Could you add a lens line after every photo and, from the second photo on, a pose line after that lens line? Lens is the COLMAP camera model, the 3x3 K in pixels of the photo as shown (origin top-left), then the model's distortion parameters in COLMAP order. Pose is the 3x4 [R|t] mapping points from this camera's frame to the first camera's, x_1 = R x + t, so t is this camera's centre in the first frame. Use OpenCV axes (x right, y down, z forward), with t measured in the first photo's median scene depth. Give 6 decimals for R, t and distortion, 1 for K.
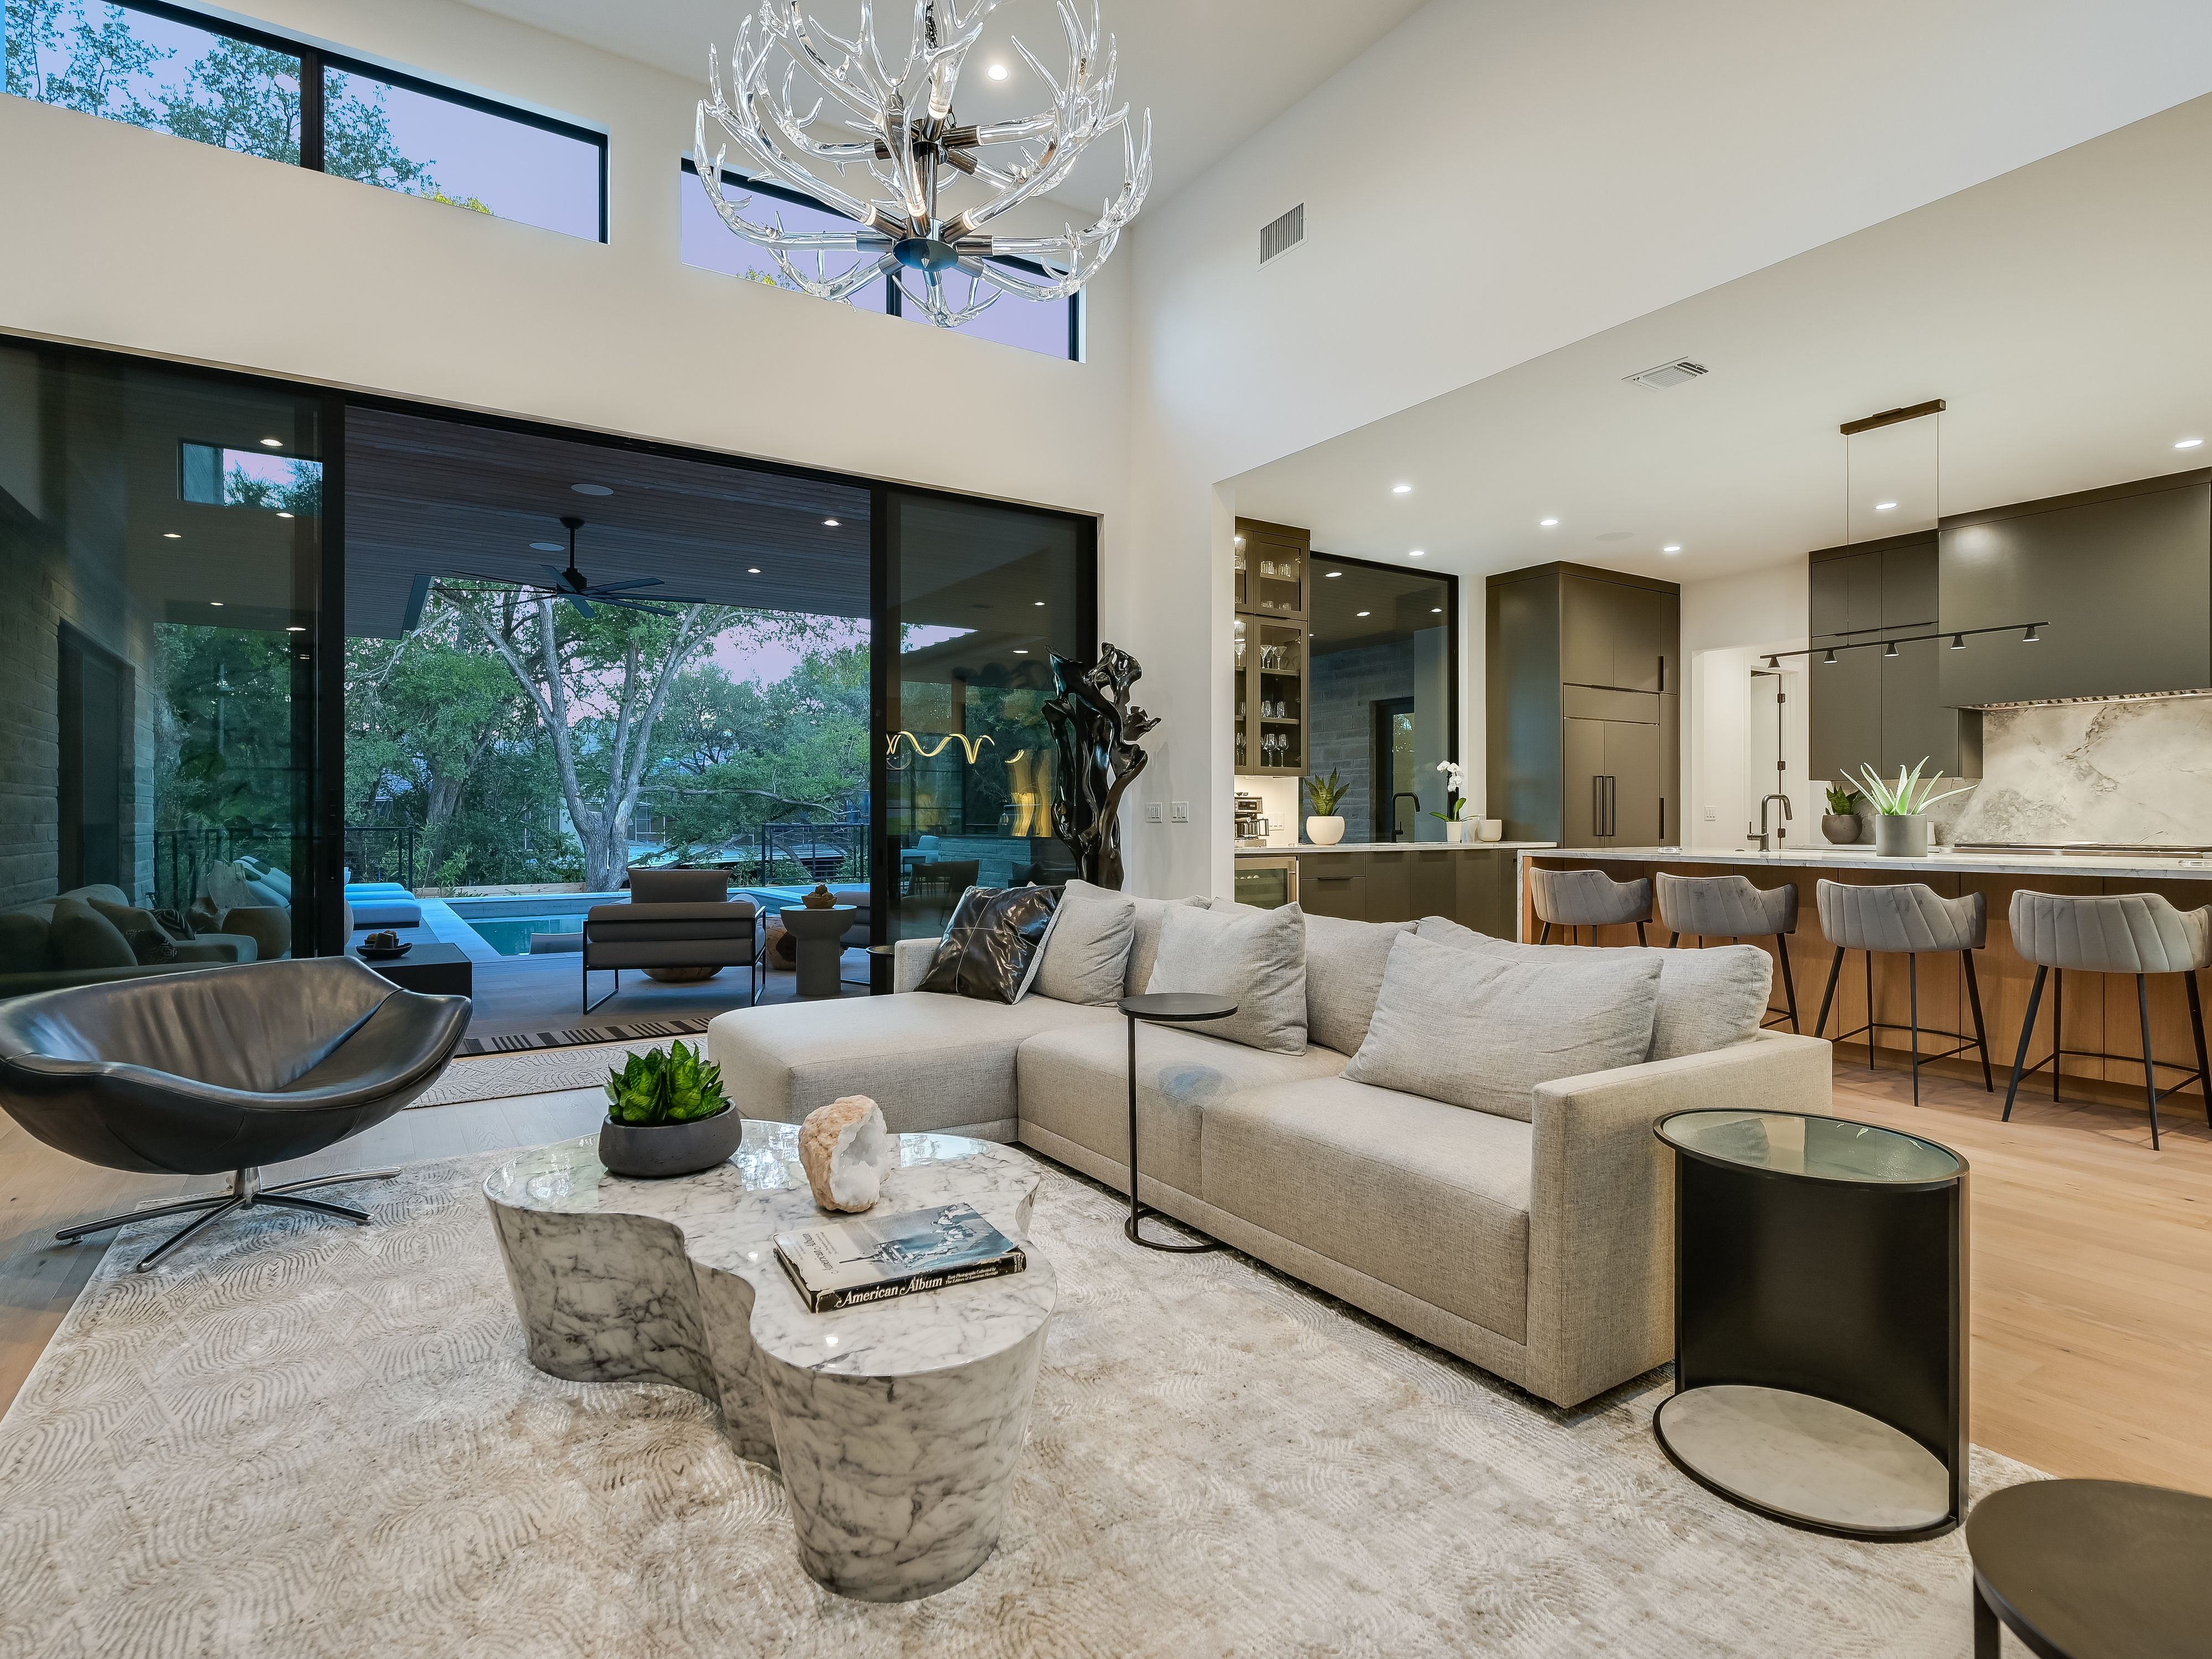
lens RADIAL K [[1102.8, 0, 1107.9], [0, 1102.8, 815.1], [0, 0, 1]] dist [-0.004586, 0.000905]
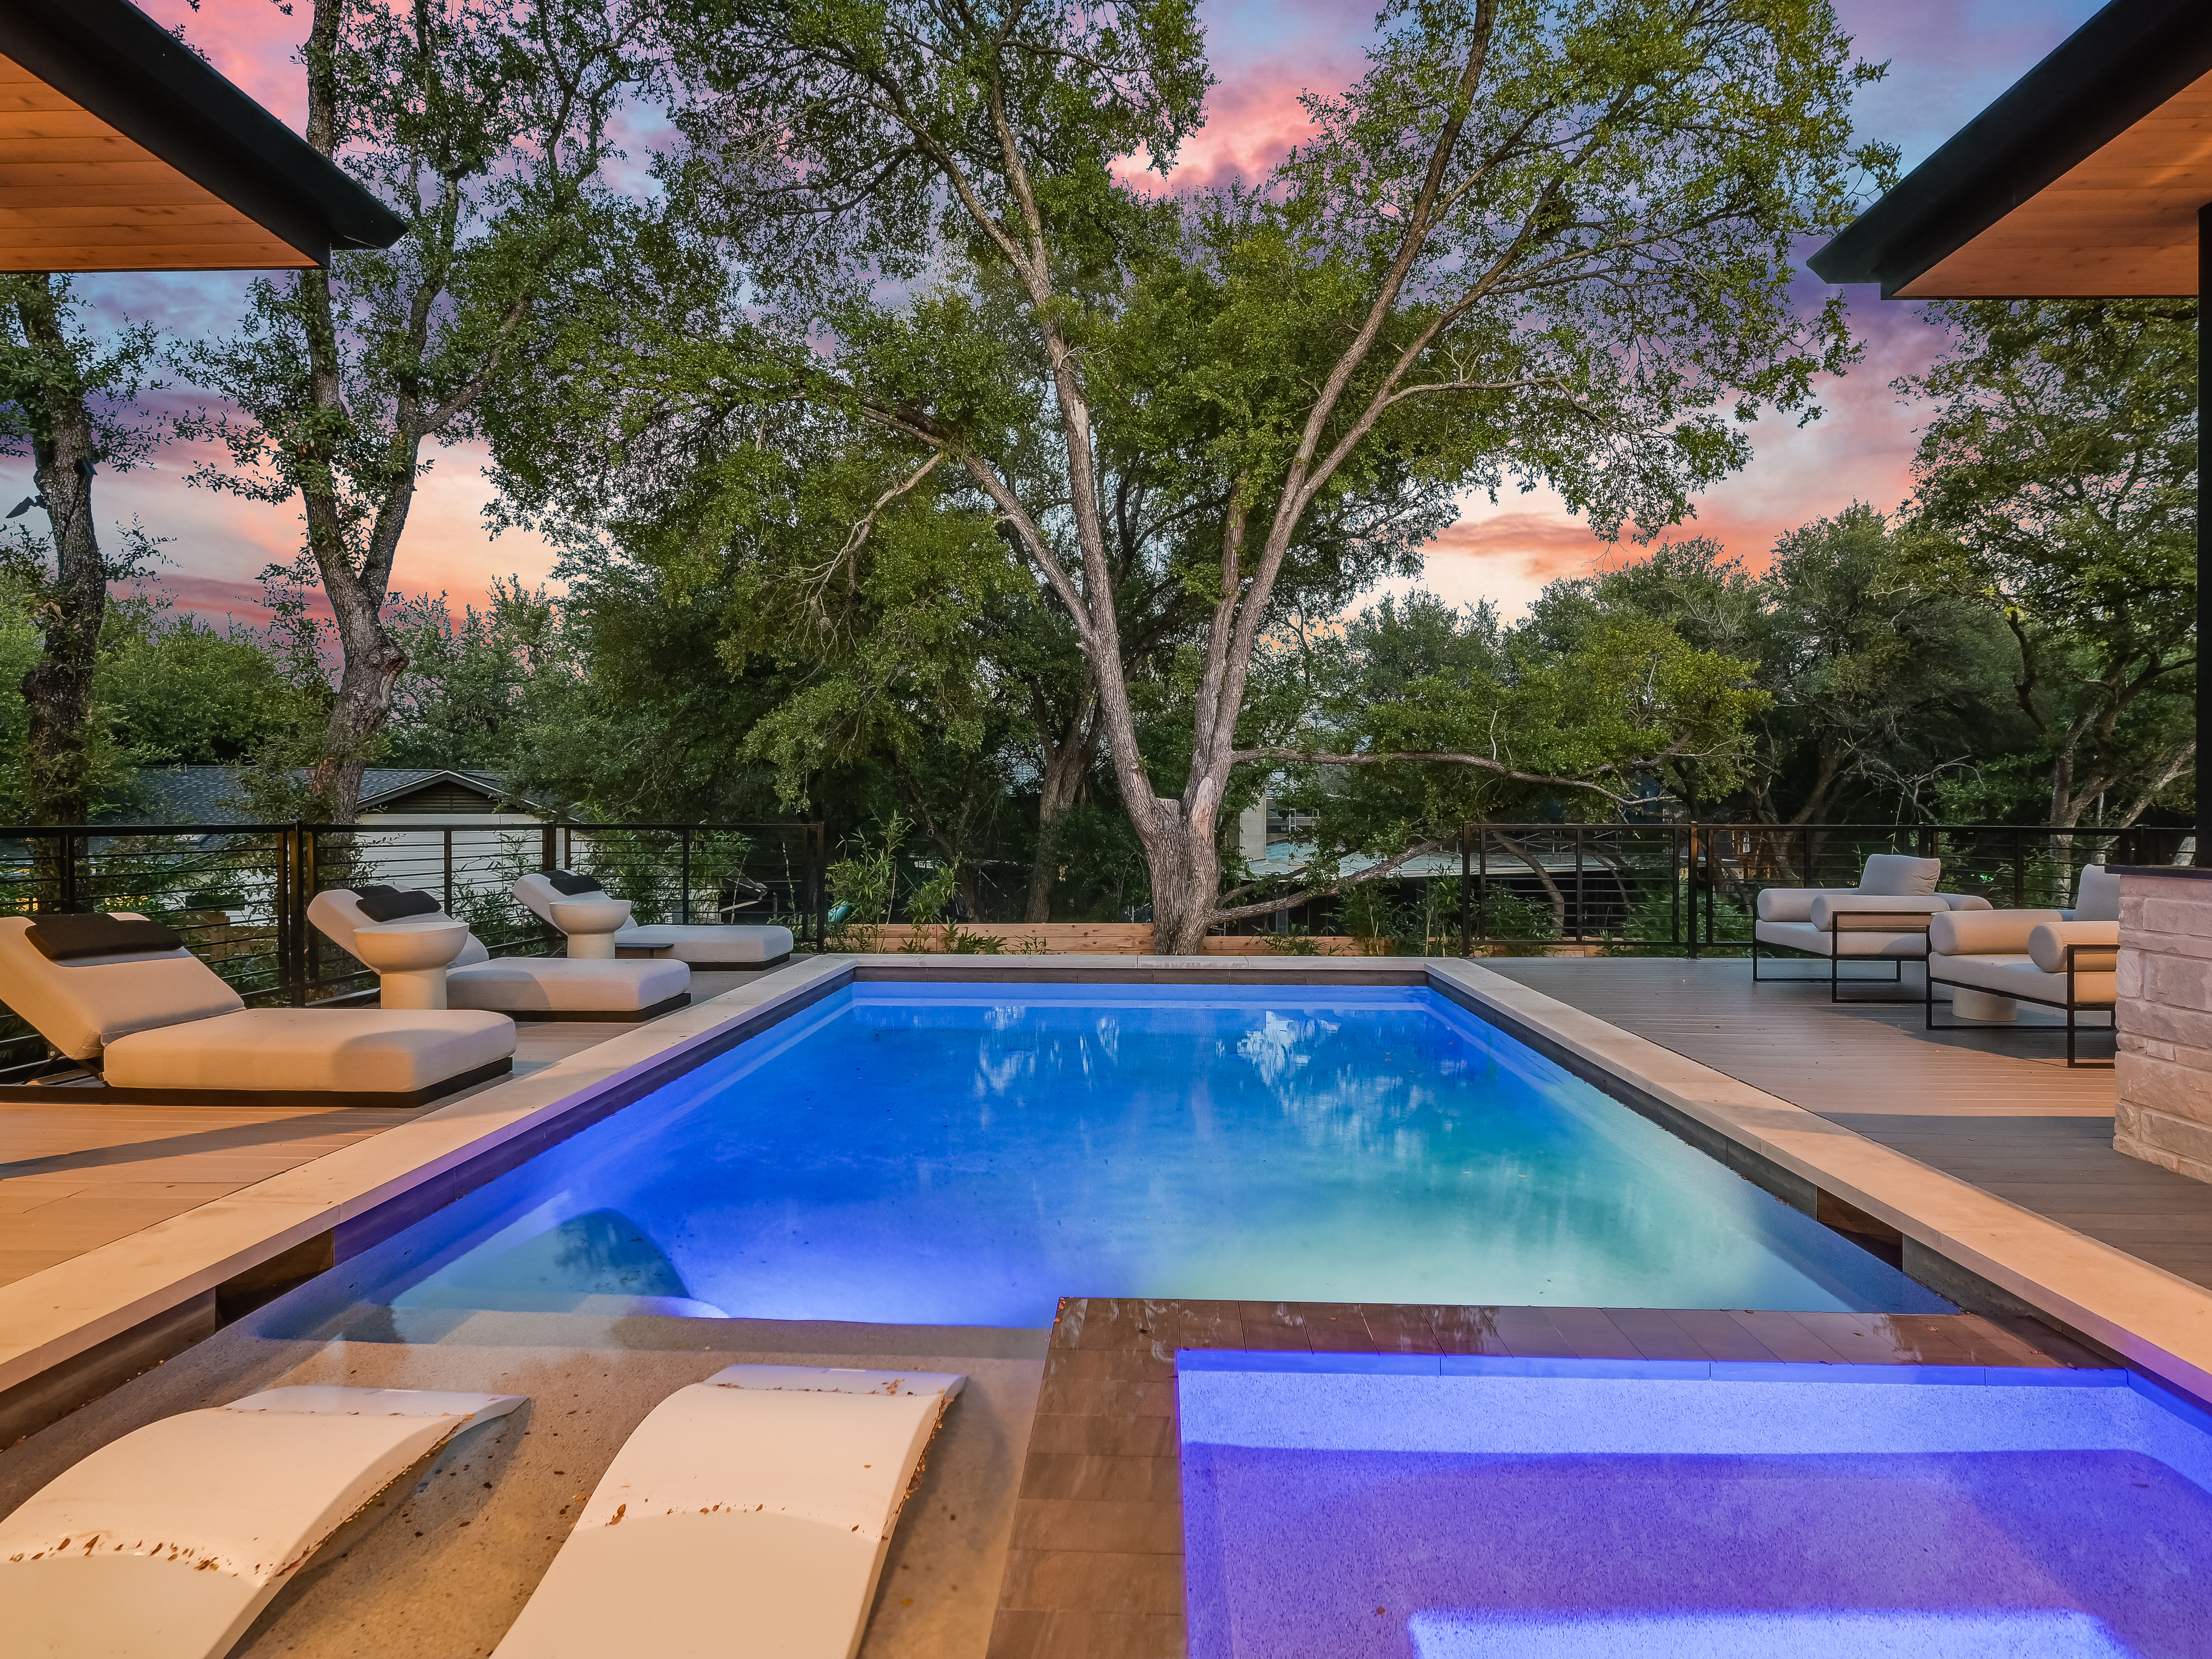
lens RADIAL K [[1182.9, 0, 1107.5], [0, 1182.9, 825.6], [0, 0, 1]] dist [0.002032, -0.004903]
pose [[0.803718, 0.005247, -0.594988, -0.122575], [-0.001008, 0.999972, 0.007458, 0.005287], [0.595010, -0.005395, 0.803700, 0.455933]]
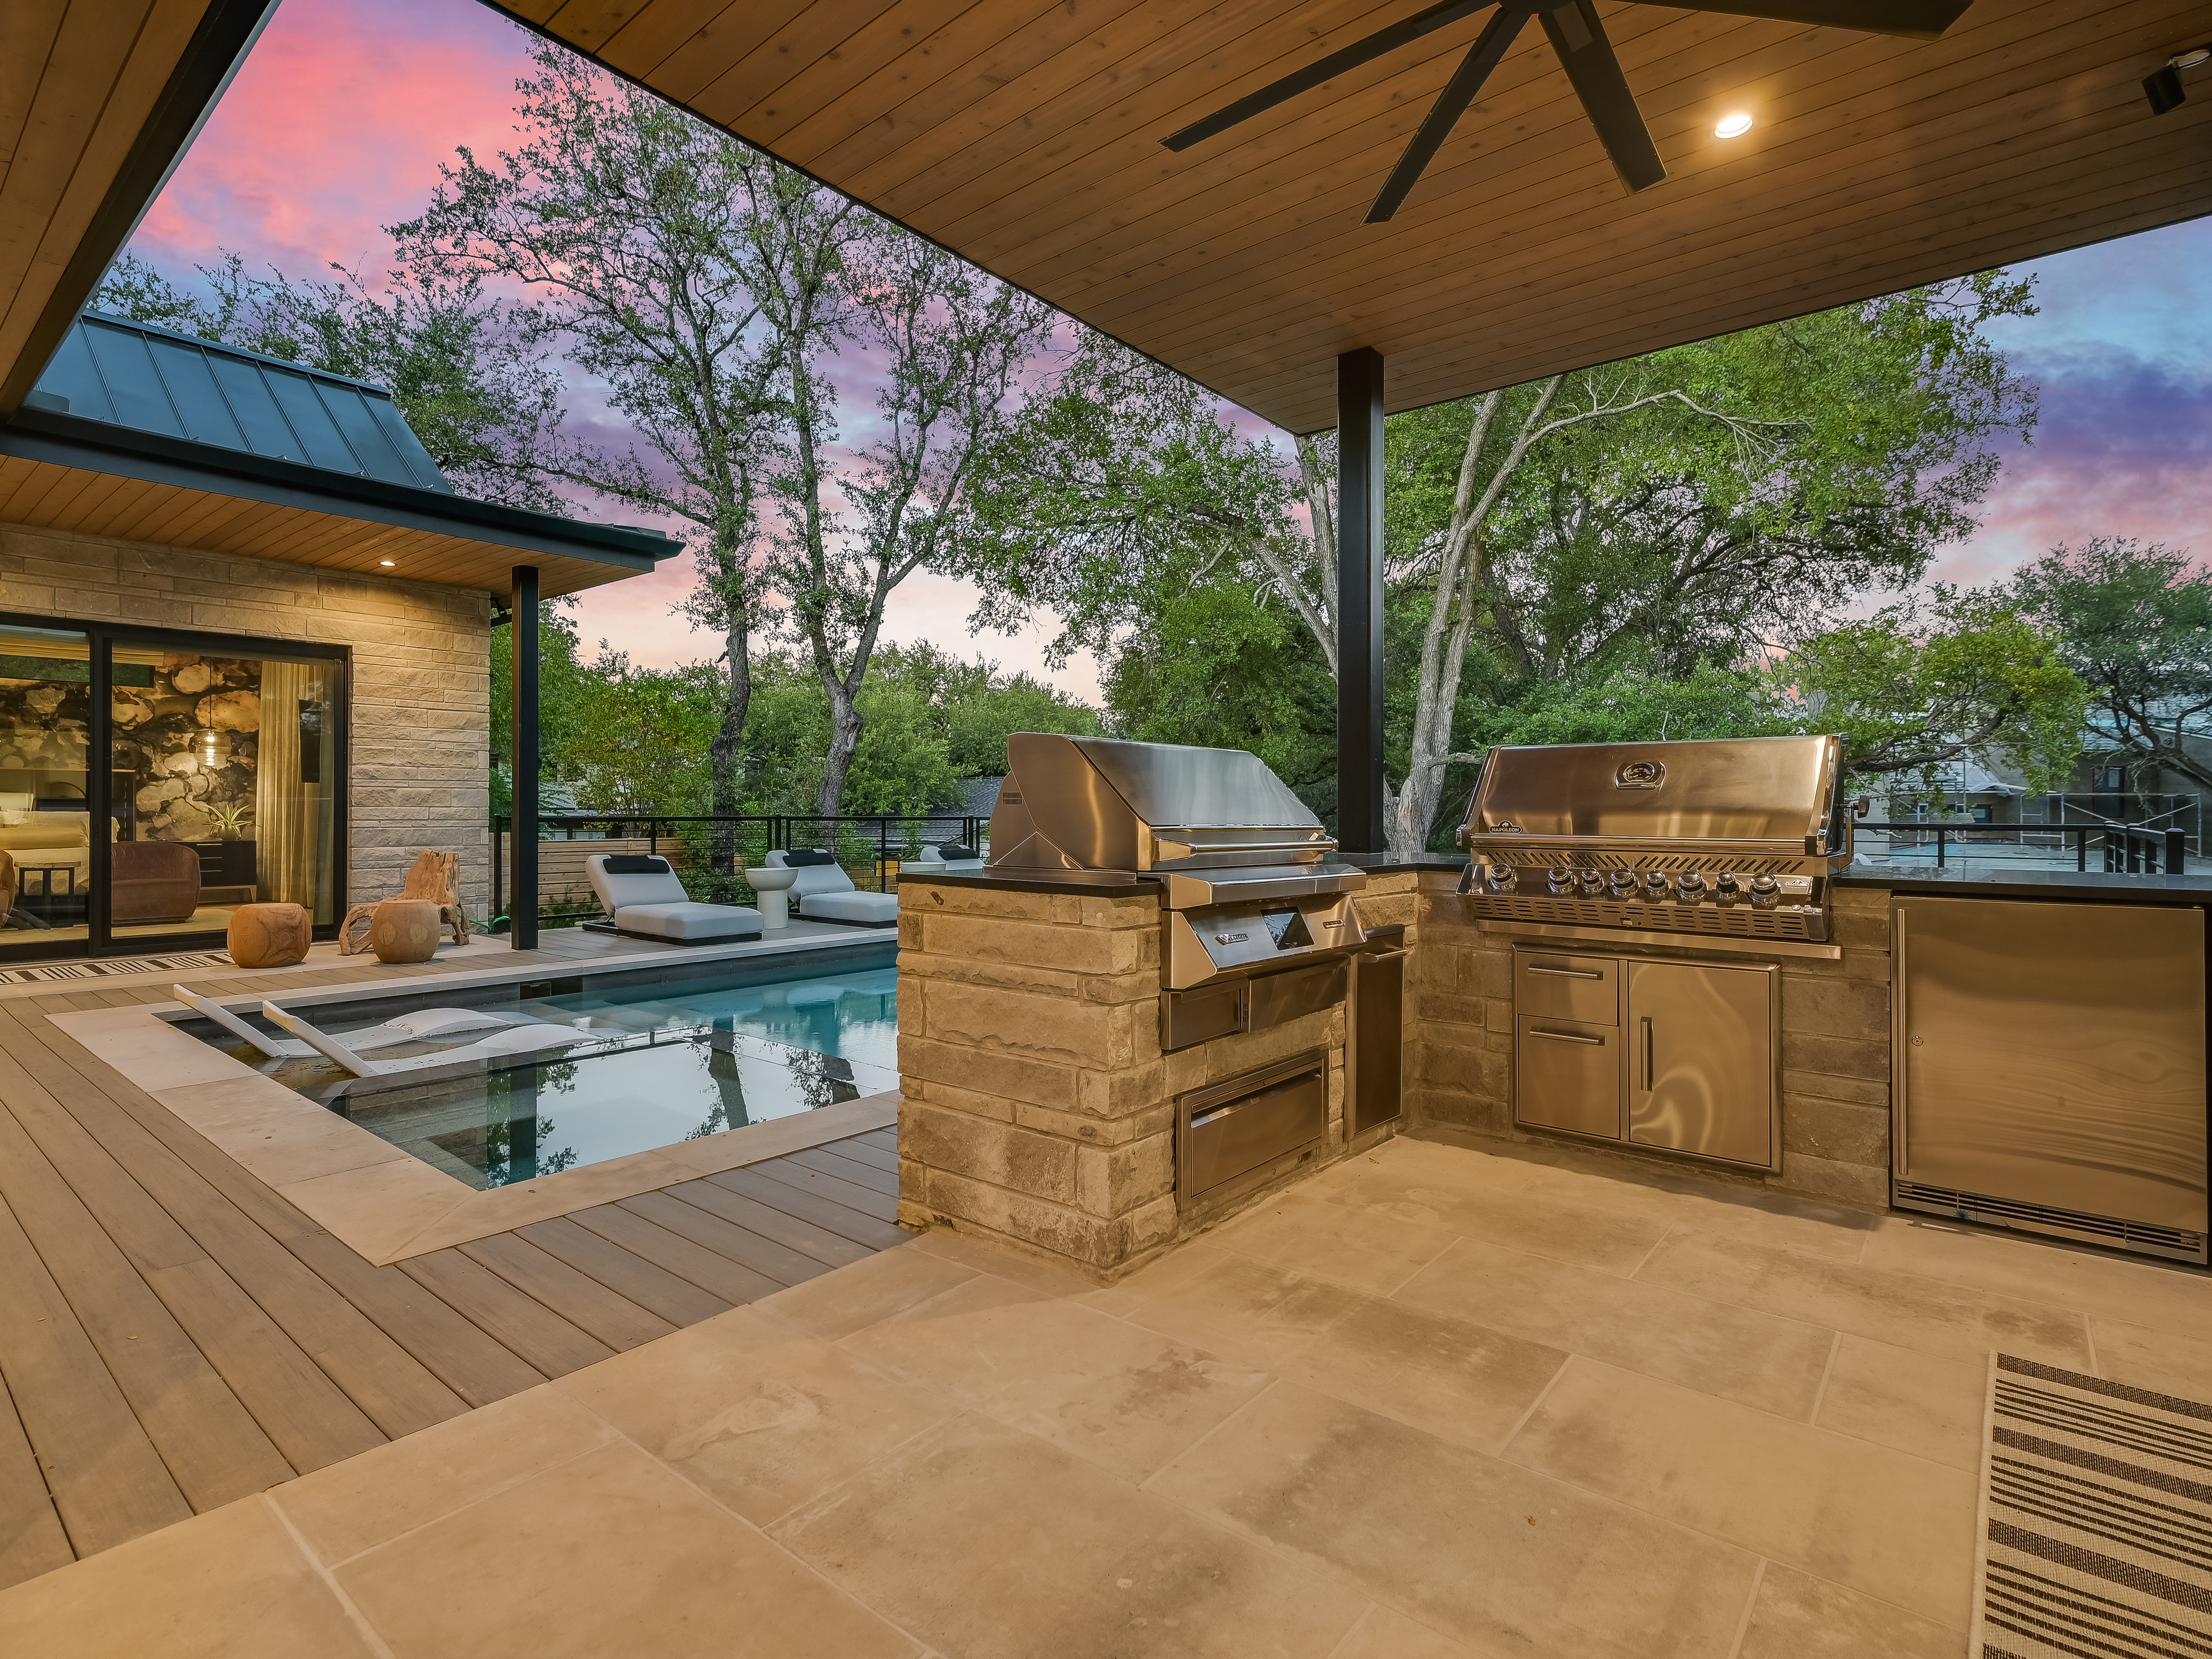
lens RADIAL K [[1102.8, 0, 1120.1], [0, 1102.8, 808.7], [0, 0, 1]] dist [-0.004586, 0.000905]
pose [[0.283418, -0.000672, -0.958996, 0.106904], [-0.001304, 0.999999, -0.001086, 0.004216], [0.958996, 0.001558, 0.283417, 0.588985]]
